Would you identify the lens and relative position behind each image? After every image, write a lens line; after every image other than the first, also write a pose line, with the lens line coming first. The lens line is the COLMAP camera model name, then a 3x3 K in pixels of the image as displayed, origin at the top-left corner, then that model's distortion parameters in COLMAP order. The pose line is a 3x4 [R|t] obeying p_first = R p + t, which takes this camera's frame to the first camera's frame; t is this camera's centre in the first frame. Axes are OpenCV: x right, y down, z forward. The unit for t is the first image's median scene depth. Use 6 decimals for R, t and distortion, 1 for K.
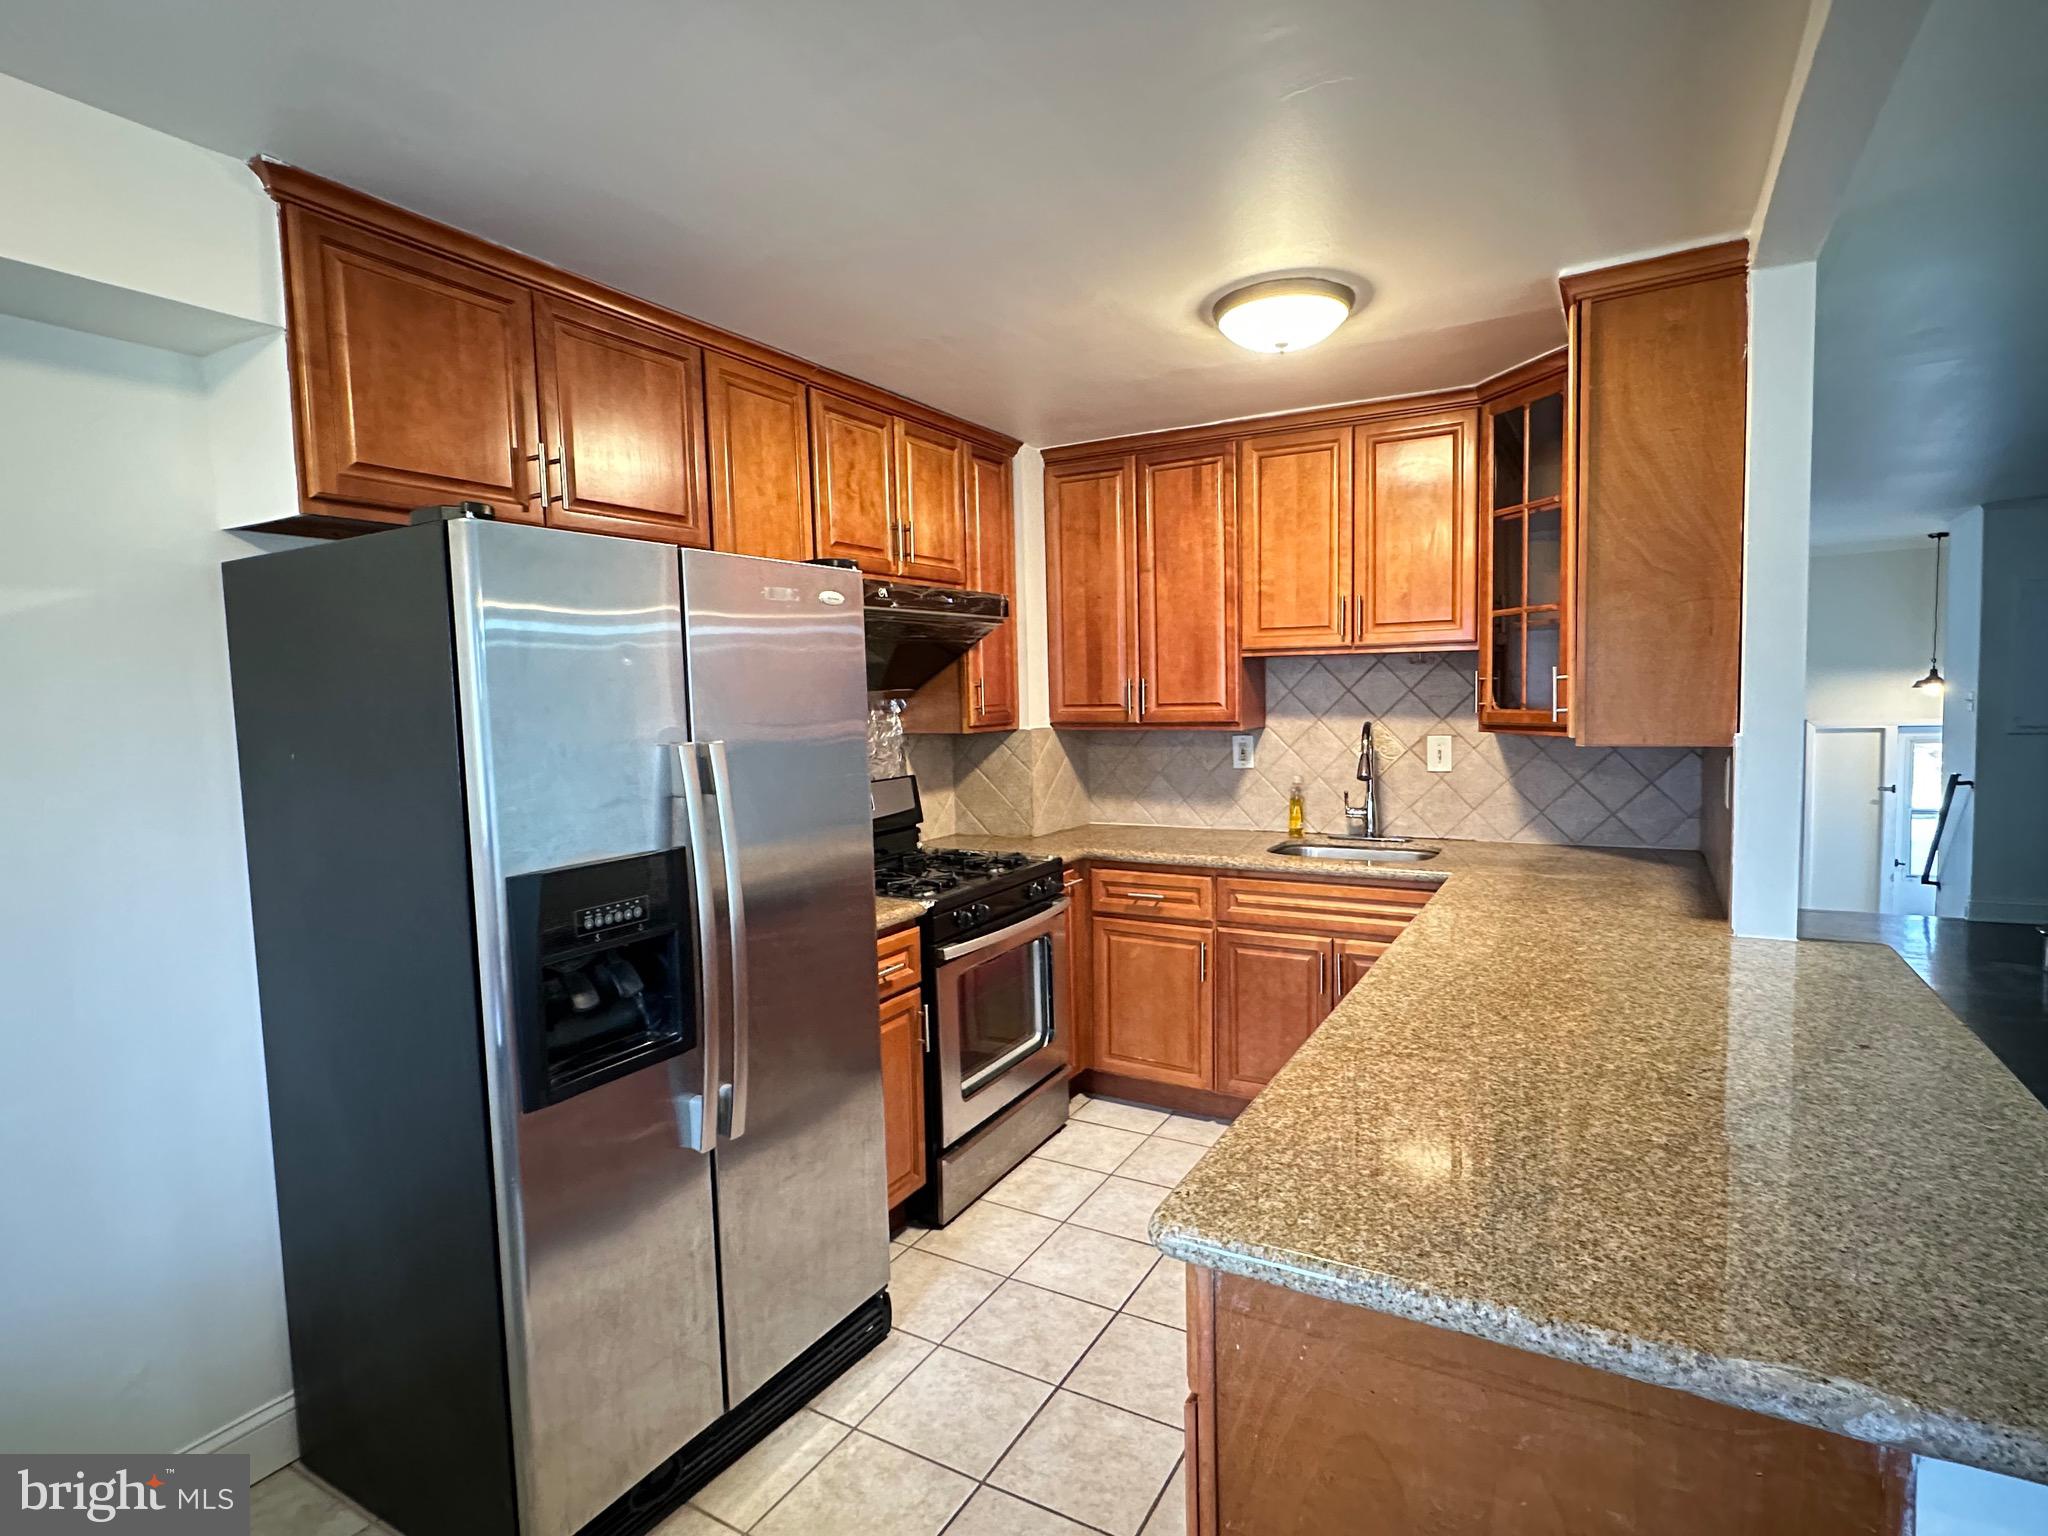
lens RADIAL K [[1052.7, 0, 1018.2], [0, 1052.7, 776.9], [0, 0, 1]] dist [-0.006828, 0.003655]
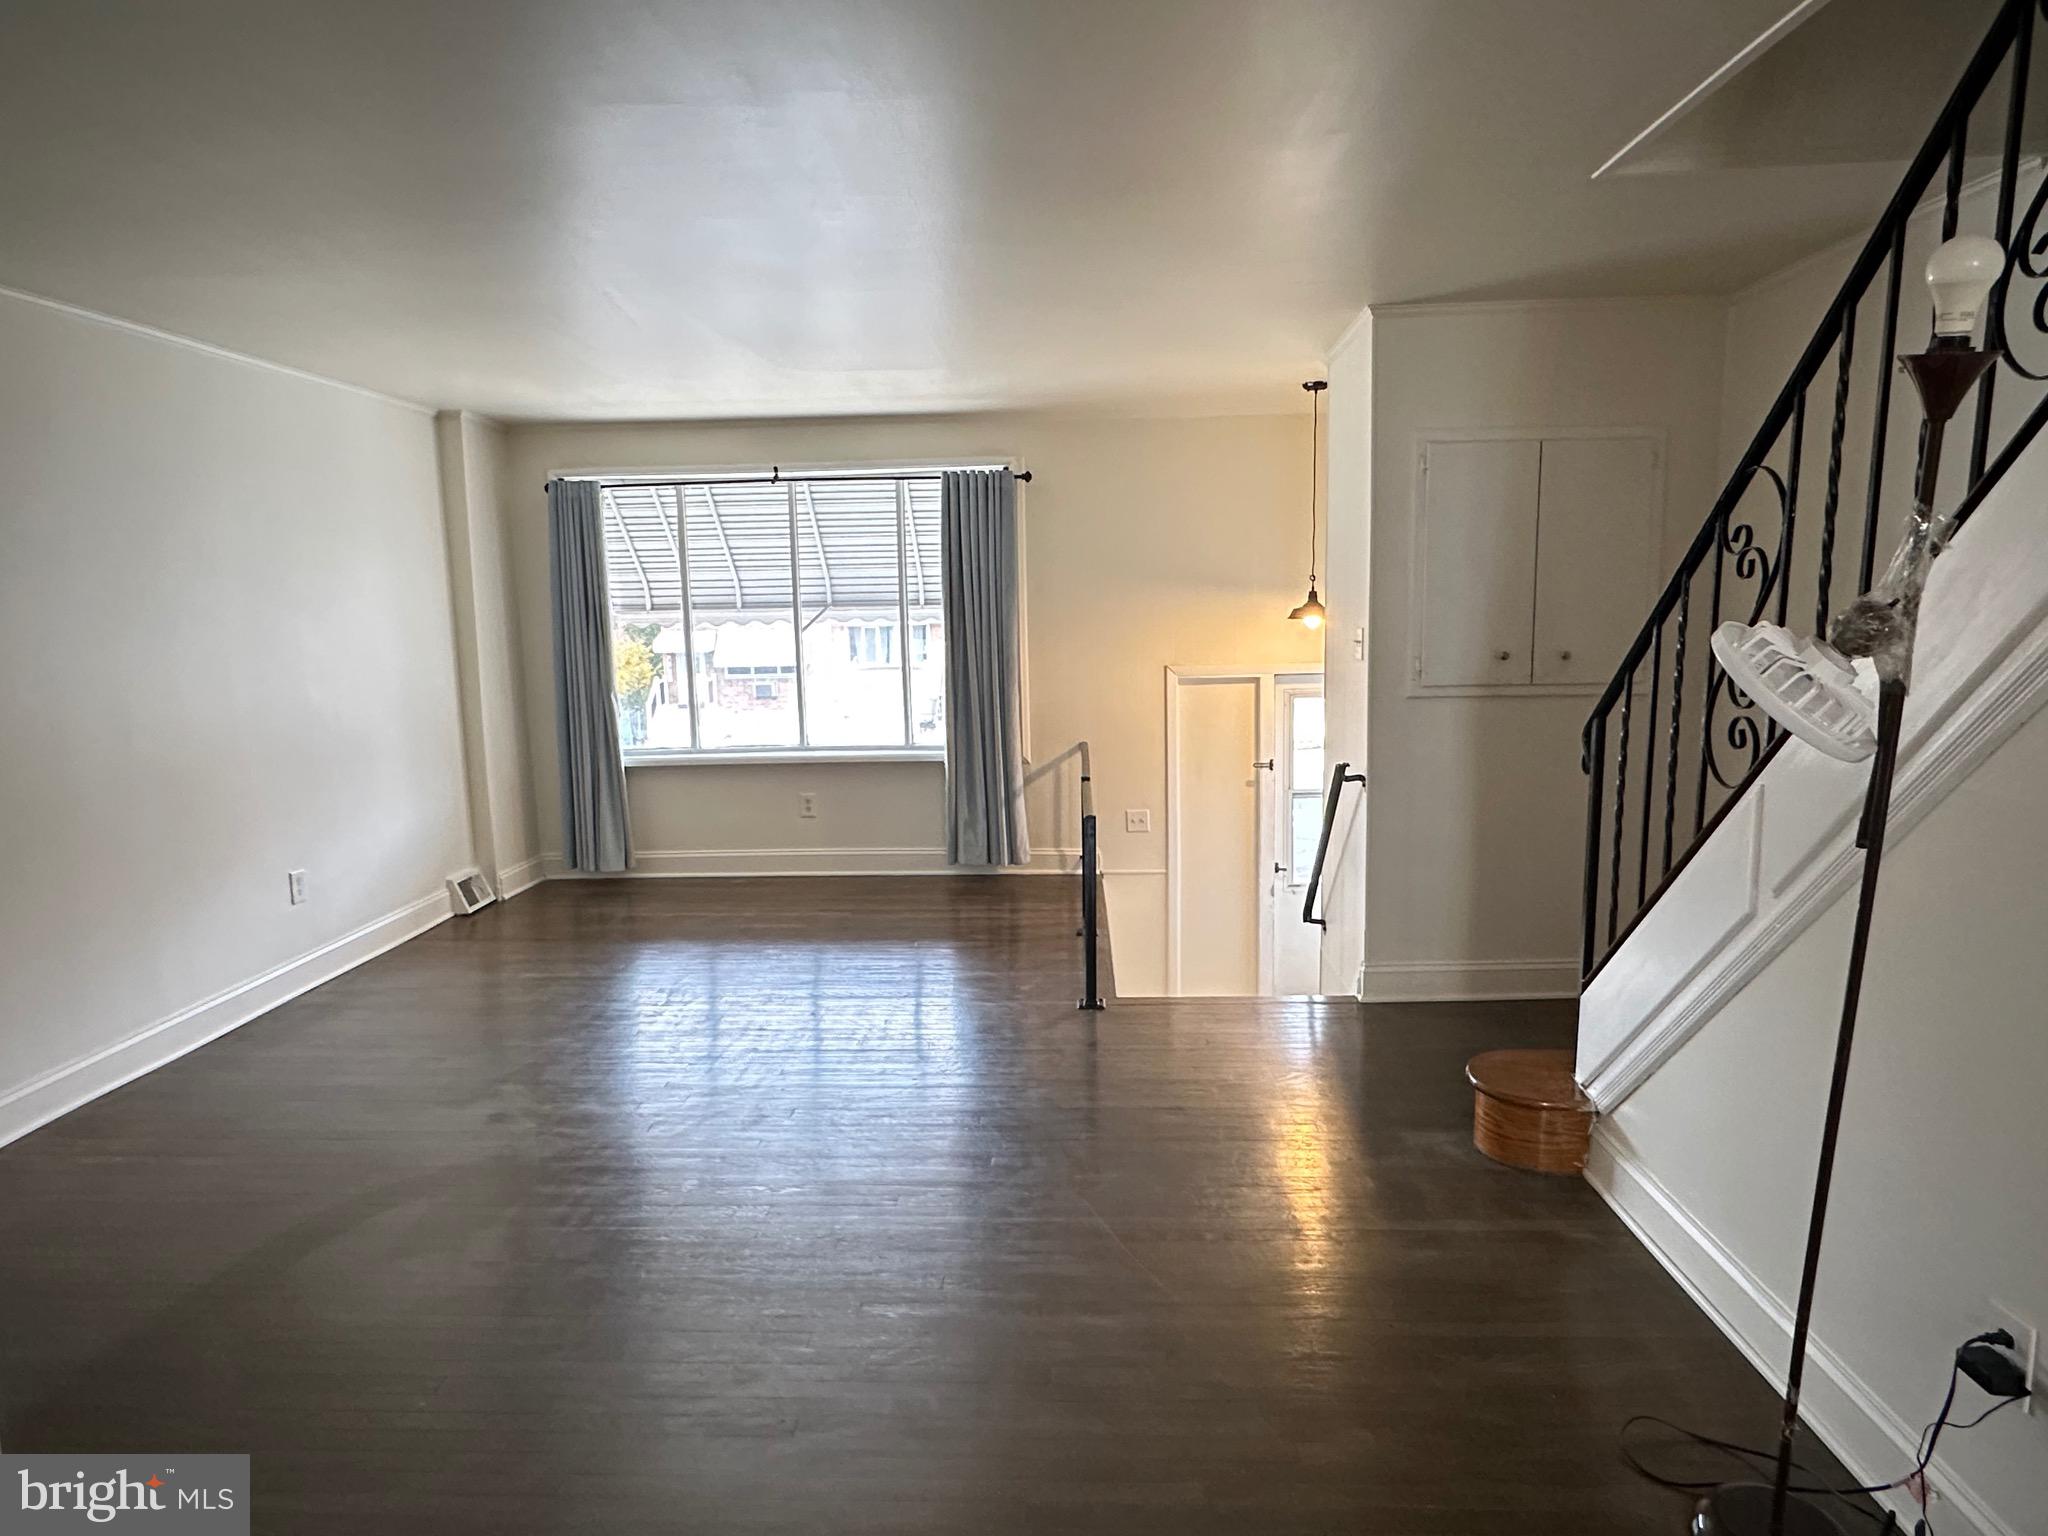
lens RADIAL K [[1262.7, 0, 1026.9], [0, 1262.7, 781.9], [0, 0, 1]] dist [-0.001855, -0.002280]
pose [[0.880763, -0.054708, 0.470386, 0.816672], [0.030920, 0.997828, 0.058157, -0.084725], [-0.472546, -0.036678, 0.880542, 0.932450]]
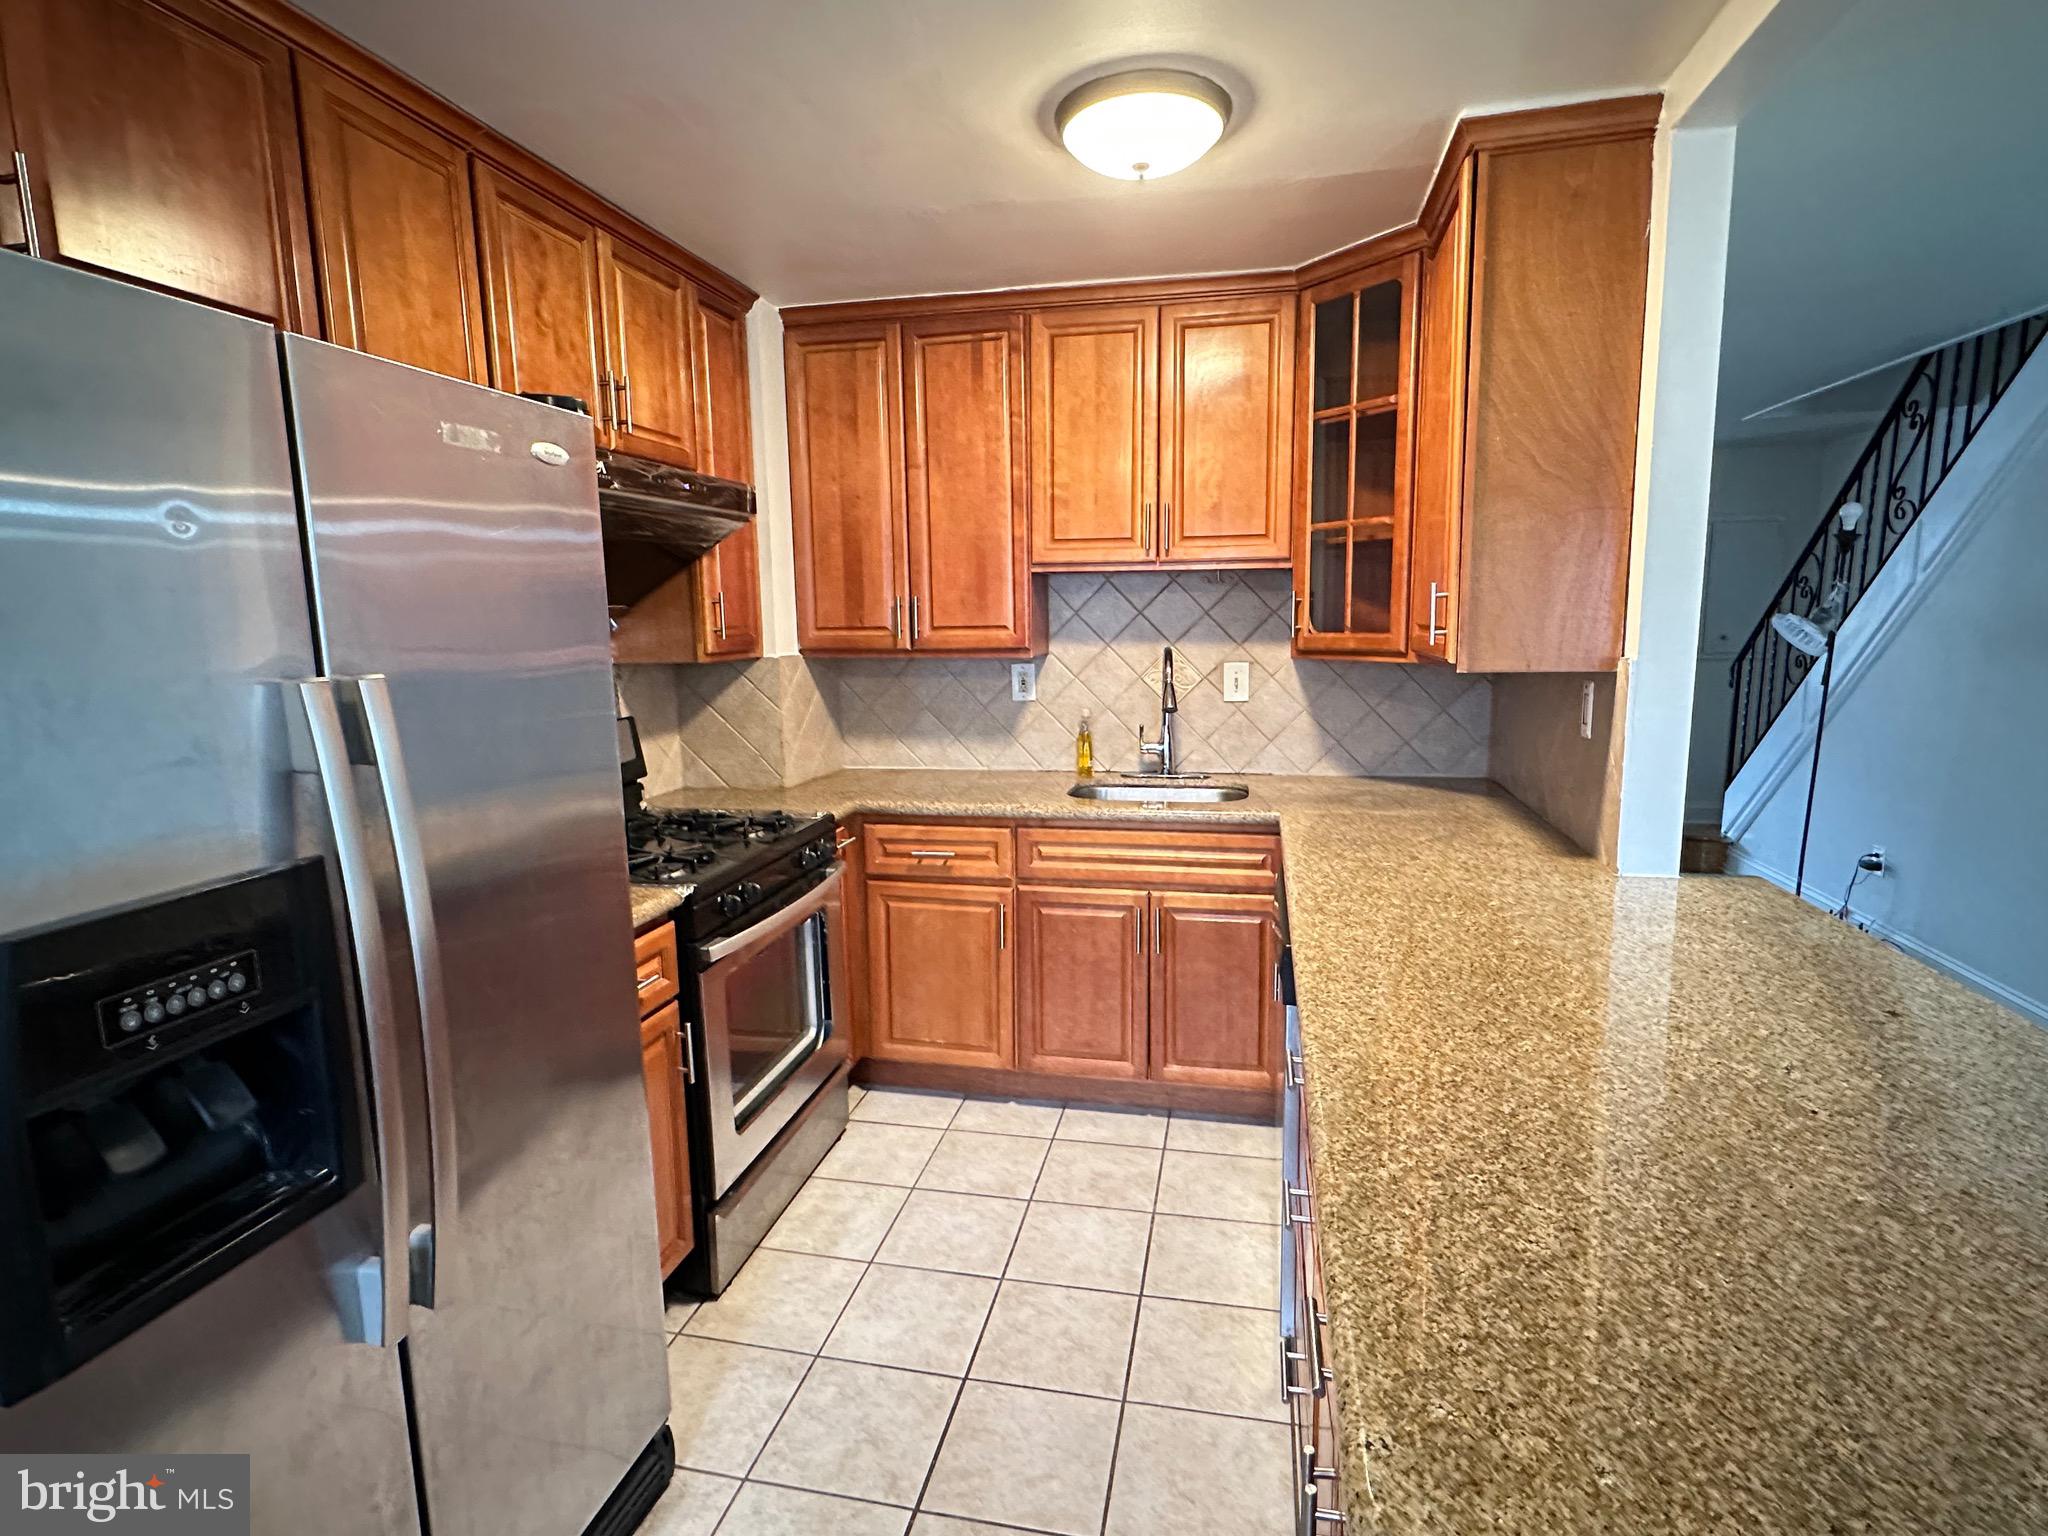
lens RADIAL K [[1052.7, 0, 1020.3], [0, 1052.7, 775.9], [0, 0, 1]] dist [-0.006828, 0.003655]
pose [[0.953138, -0.036866, 0.300282, -0.077676], [0.017244, 0.997554, 0.067736, -0.007193], [-0.302045, -0.059384, 0.951442, 0.211551]]
